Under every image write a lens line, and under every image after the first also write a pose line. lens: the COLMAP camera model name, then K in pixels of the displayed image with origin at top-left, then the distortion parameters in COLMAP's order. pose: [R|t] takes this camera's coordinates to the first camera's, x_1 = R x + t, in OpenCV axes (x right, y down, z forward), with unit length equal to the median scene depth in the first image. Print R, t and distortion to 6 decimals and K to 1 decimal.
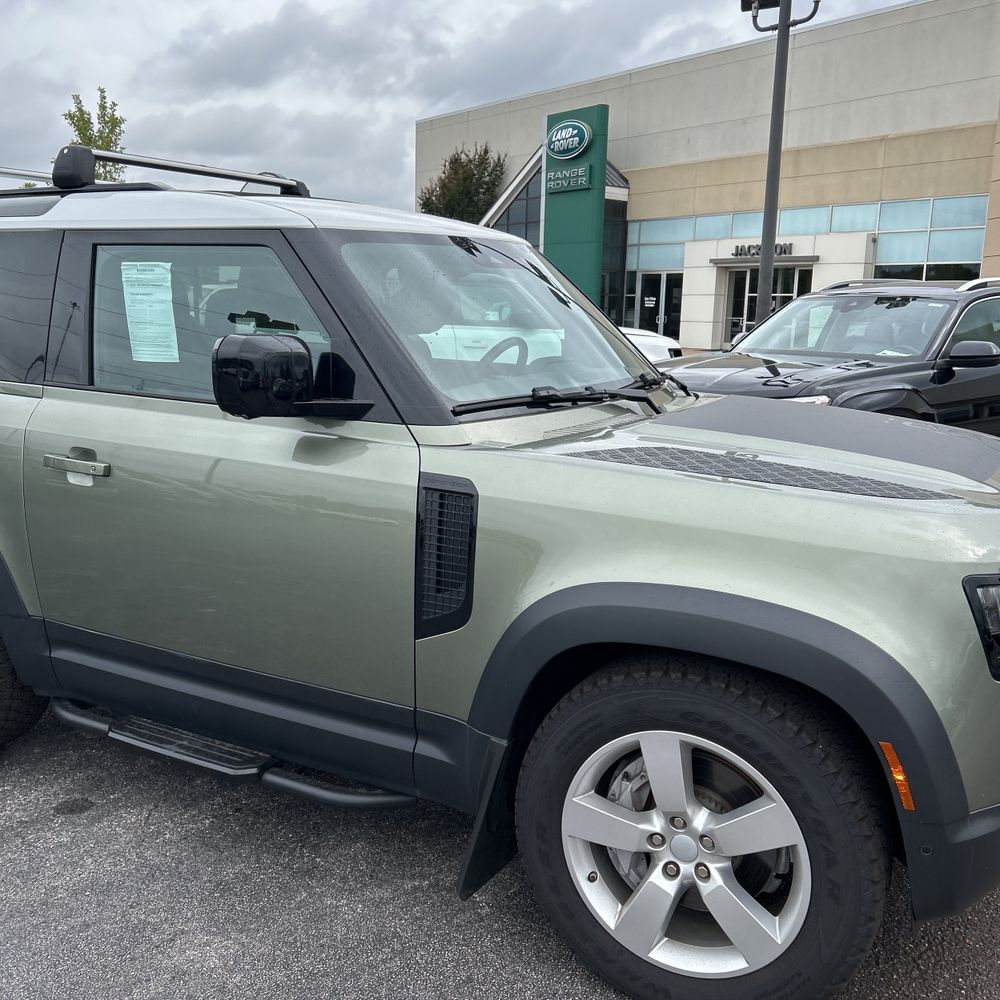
lens RADIAL K [[1003.5, 0, 508.0], [0, 1003.5, 495.1], [0, 0, 1]] dist [0.018851, 0.000000]
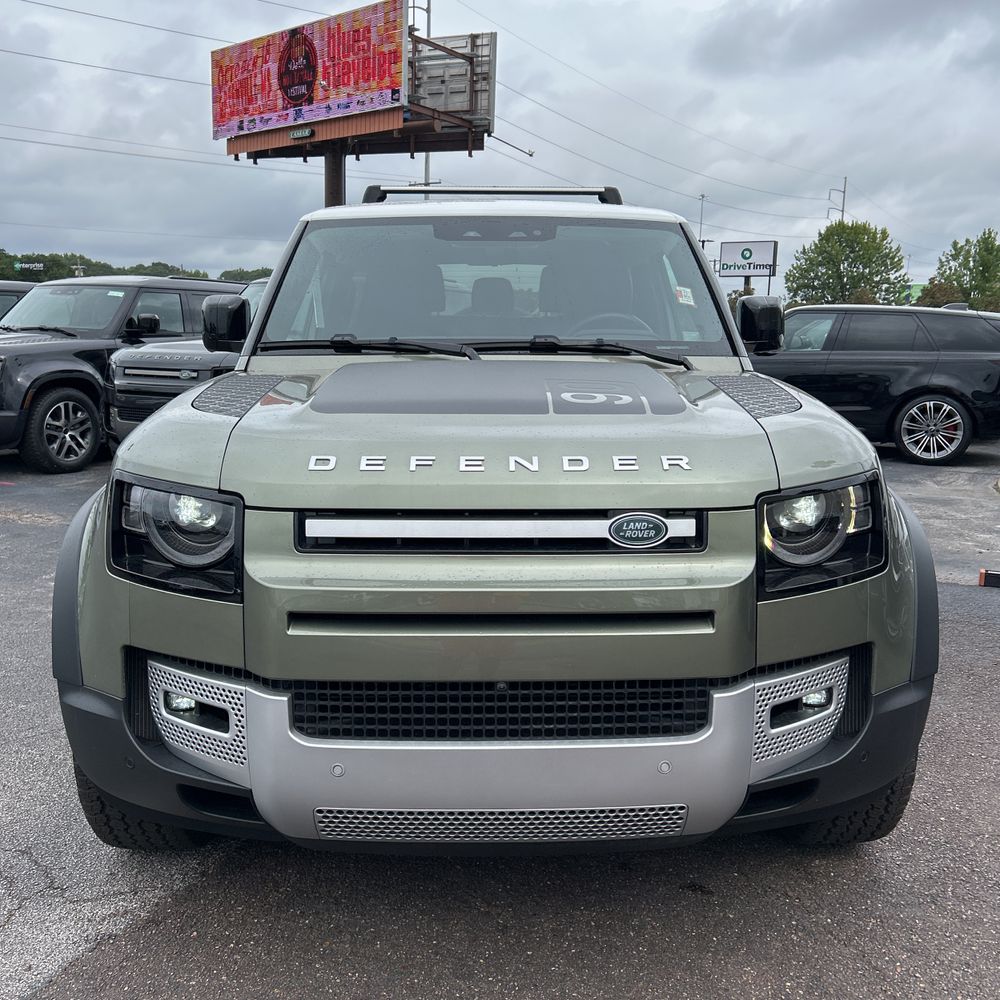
lens RADIAL K [[1003.5, 0, 509.0], [0, 1003.5, 496.6], [0, 0, 1]] dist [0.018851, 0.000000]
pose [[0.479202, 0.125744, -0.868651, 1.059363], [-0.171986, 0.983951, 0.047556, -0.009465], [0.860690, 0.126607, 0.493137, 0.552955]]
